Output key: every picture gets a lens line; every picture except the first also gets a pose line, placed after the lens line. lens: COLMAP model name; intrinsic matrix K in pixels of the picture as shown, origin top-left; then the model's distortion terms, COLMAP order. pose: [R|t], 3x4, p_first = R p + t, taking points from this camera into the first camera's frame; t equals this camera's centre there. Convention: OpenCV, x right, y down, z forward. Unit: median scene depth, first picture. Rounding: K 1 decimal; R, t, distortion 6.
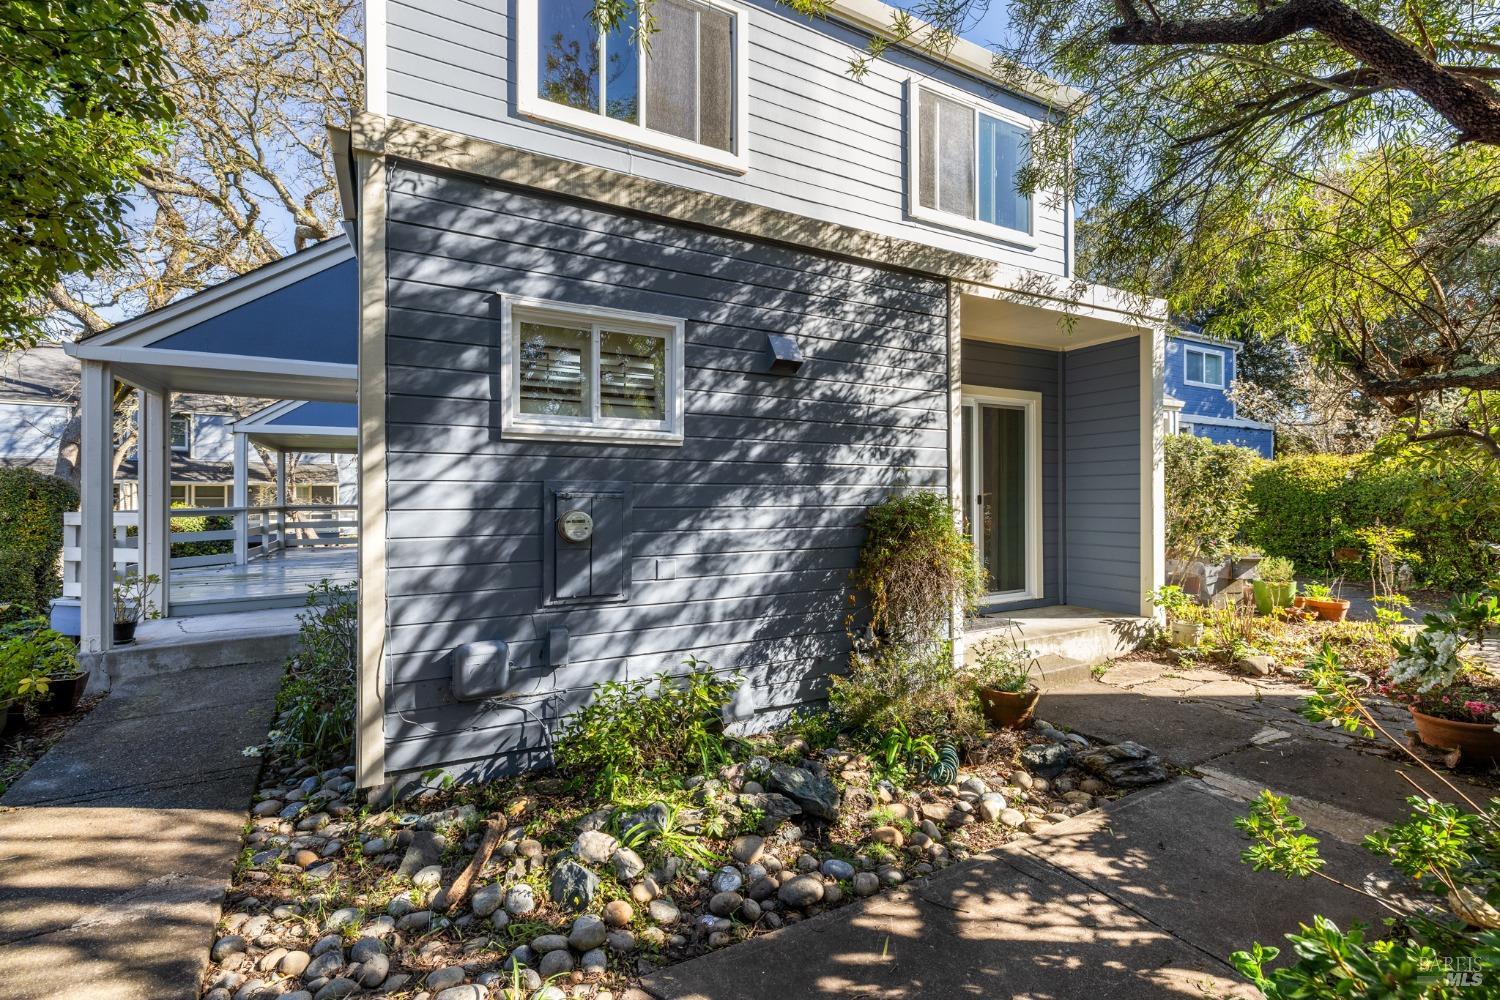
lens RADIAL K [[652.1, 0, 748.0], [0, 652.1, 490.8], [0, 0, 1]] dist [0.002723, -0.000499]
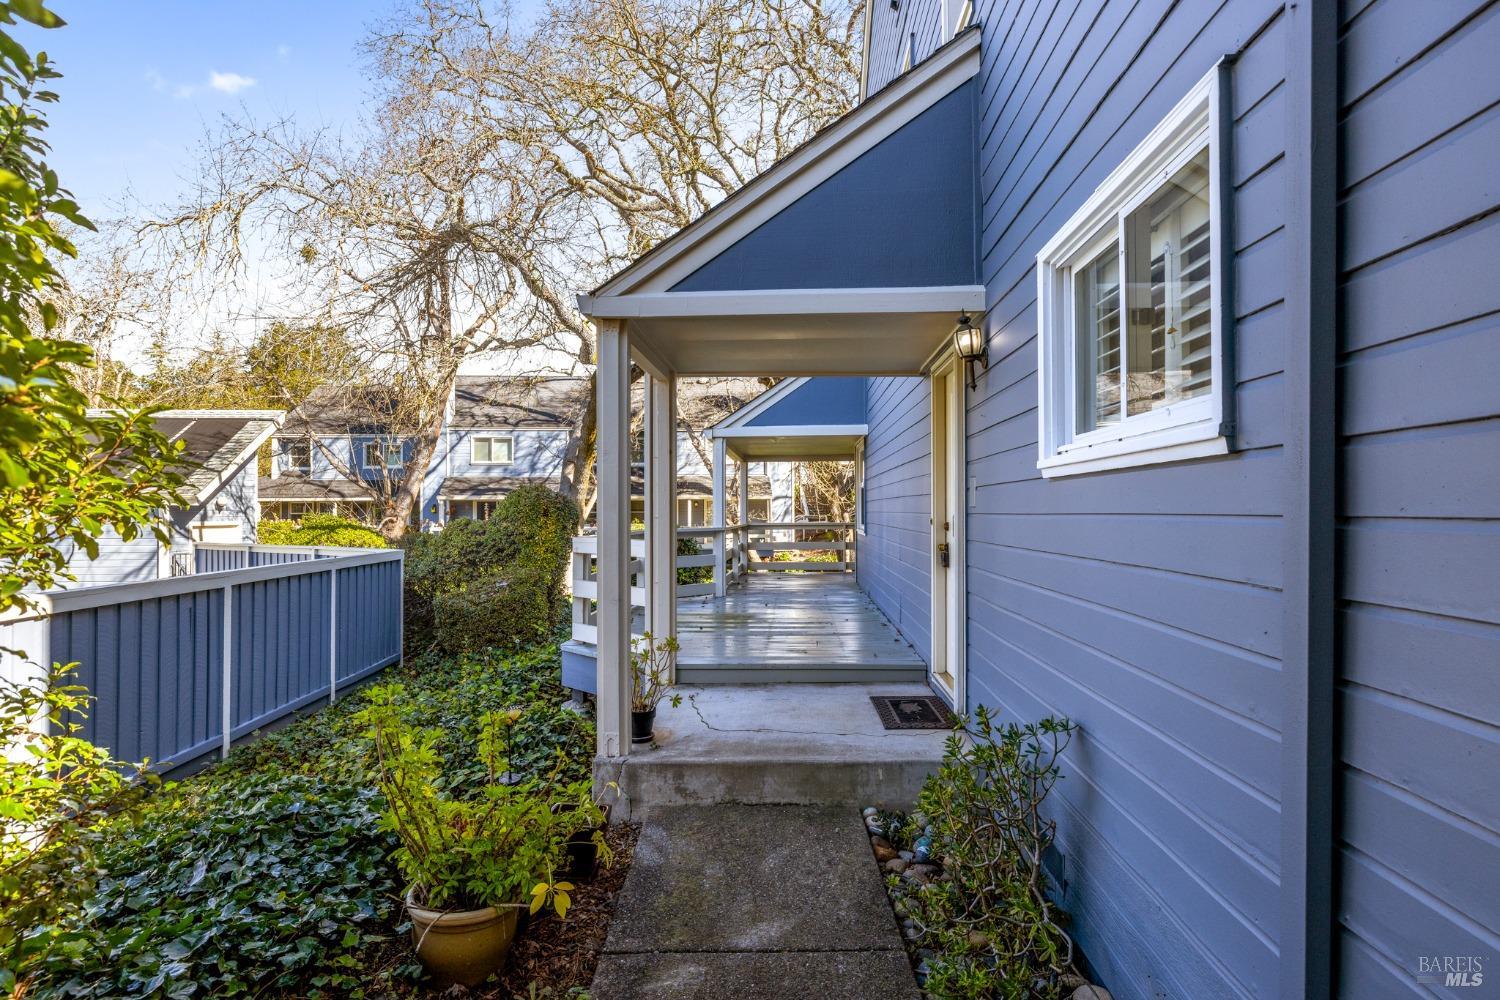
lens RADIAL K [[766.5, 0, 751.2], [0, 766.5, 499.9], [0, 0, 1]] dist [-0.001560, -0.000032]
pose [[0.842571, -0.006019, -0.538552, -0.346911], [0.003760, 0.999979, -0.005293, -0.006755], [0.538573, 0.002435, 0.842576, 0.316537]]
